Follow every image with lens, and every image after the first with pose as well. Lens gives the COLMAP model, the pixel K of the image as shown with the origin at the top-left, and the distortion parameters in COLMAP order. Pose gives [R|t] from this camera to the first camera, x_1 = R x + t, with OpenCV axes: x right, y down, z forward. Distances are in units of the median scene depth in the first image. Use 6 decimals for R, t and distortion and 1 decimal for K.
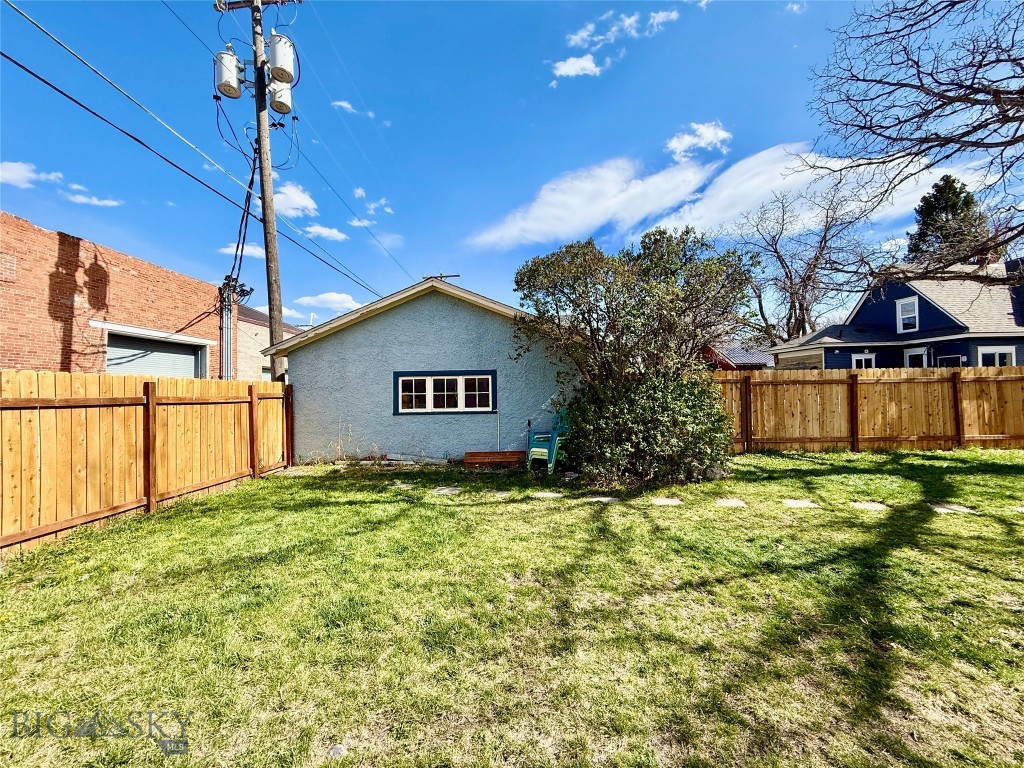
lens RADIAL K [[406.4, 0, 508.7], [0, 406.4, 383.2], [0, 0, 1]] dist [-0.000942, 0.001160]
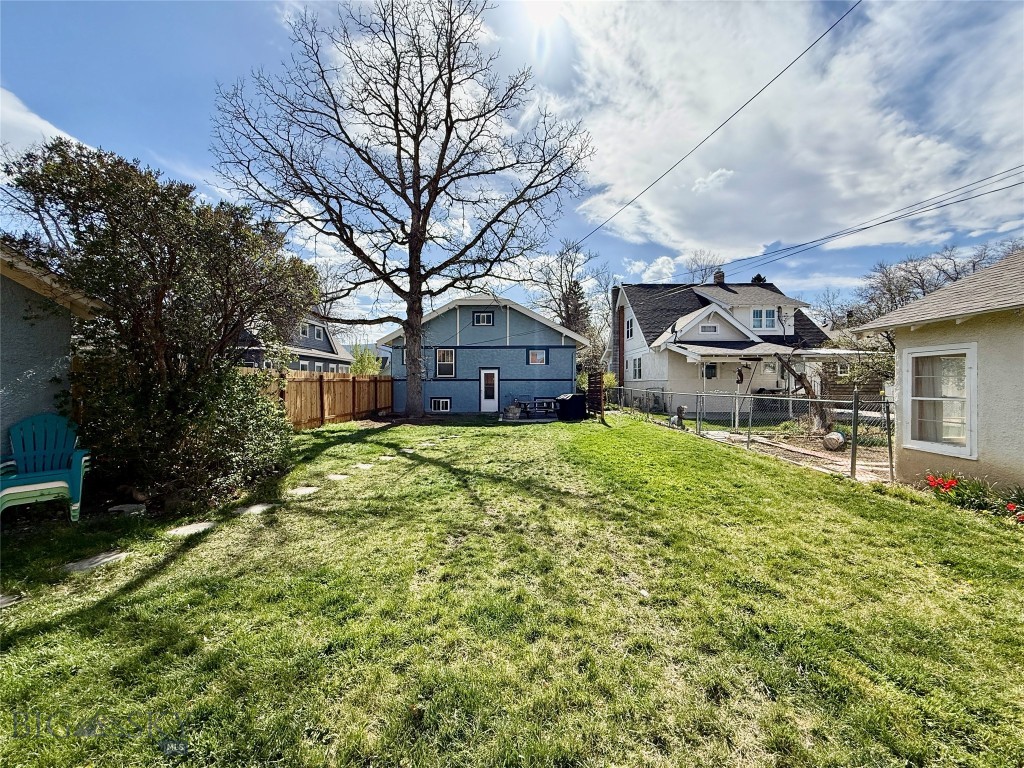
lens RADIAL K [[406.4, 0, 511.2], [0, 406.4, 383.7], [0, 0, 1]] dist [-0.000942, 0.001160]
pose [[-0.004168, 0.017713, 0.999834, -0.401587], [-0.020128, 0.999639, -0.017794, 0.016939], [-0.999789, -0.020199, -0.003810, 0.297101]]
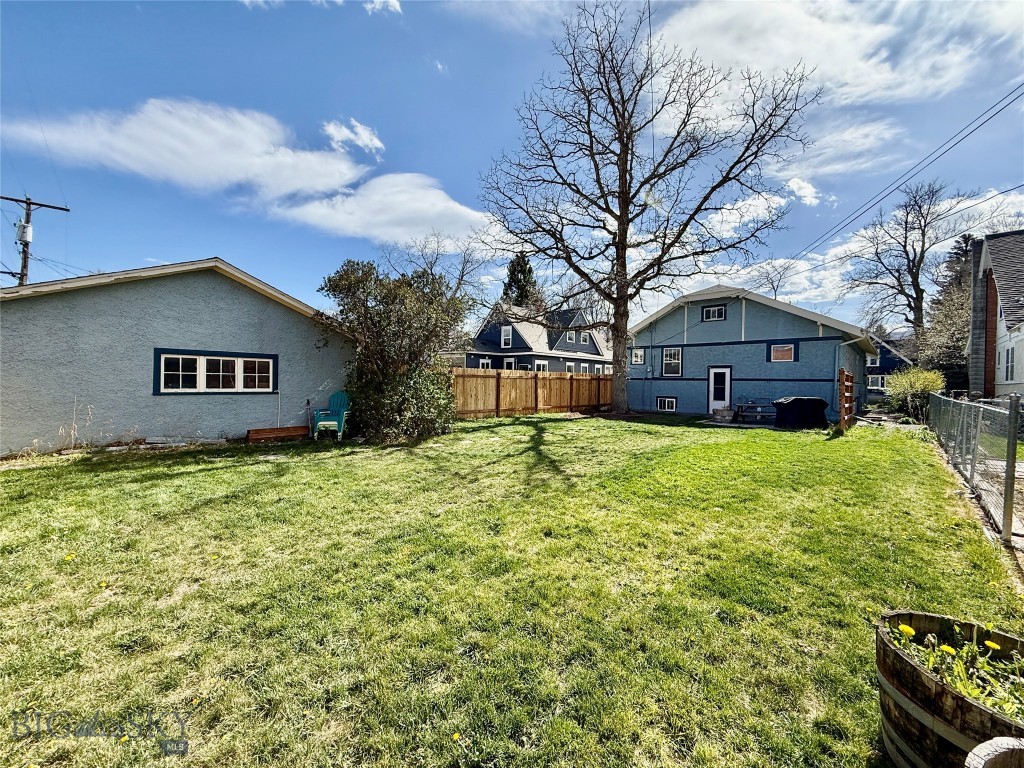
lens RADIAL K [[406.4, 0, 510.3], [0, 406.4, 386.2], [0, 0, 1]] dist [-0.000942, 0.001160]
pose [[0.673897, 0.019533, 0.738567, -0.391260], [-0.042404, 0.999025, 0.012270, 0.011890], [-0.737608, -0.039587, 0.674068, -0.200424]]
